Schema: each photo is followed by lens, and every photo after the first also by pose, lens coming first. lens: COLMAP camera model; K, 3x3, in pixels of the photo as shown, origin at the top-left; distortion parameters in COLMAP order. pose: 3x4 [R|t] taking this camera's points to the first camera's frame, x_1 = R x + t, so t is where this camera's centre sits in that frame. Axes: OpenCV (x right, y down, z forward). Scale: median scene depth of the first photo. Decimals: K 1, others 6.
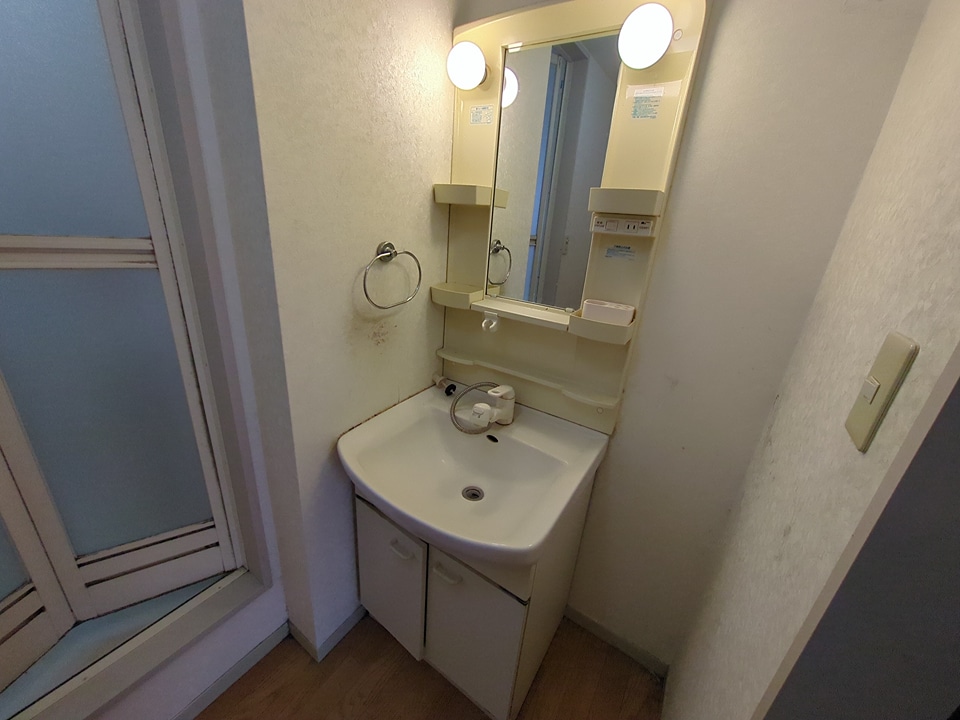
lens RADIAL K [[377.9, 0, 473.5], [0, 377.9, 358.9], [0, 0, 1]] dist [-0.001528, 0.001341]
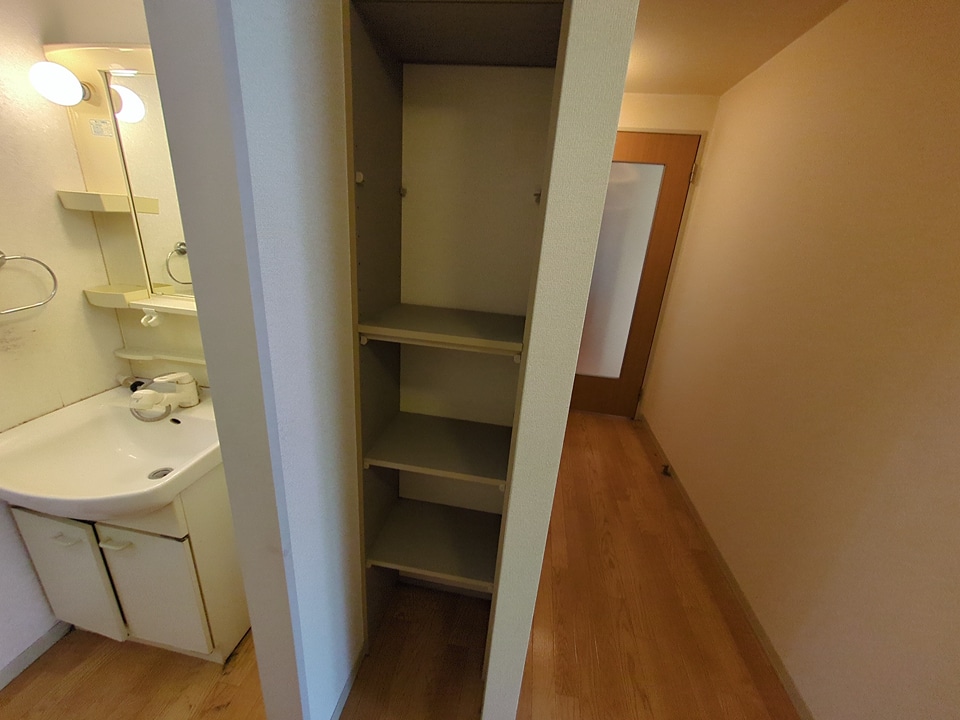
lens RADIAL K [[377.9, 0, 480.6], [0, 377.9, 359.6], [0, 0, 1]] dist [-0.001528, 0.001341]
pose [[0.908024, -0.141932, 0.394142, 0.455879], [0.138579, 0.989655, 0.037119, 0.114373], [-0.395334, 0.020915, 0.918299, -0.386602]]
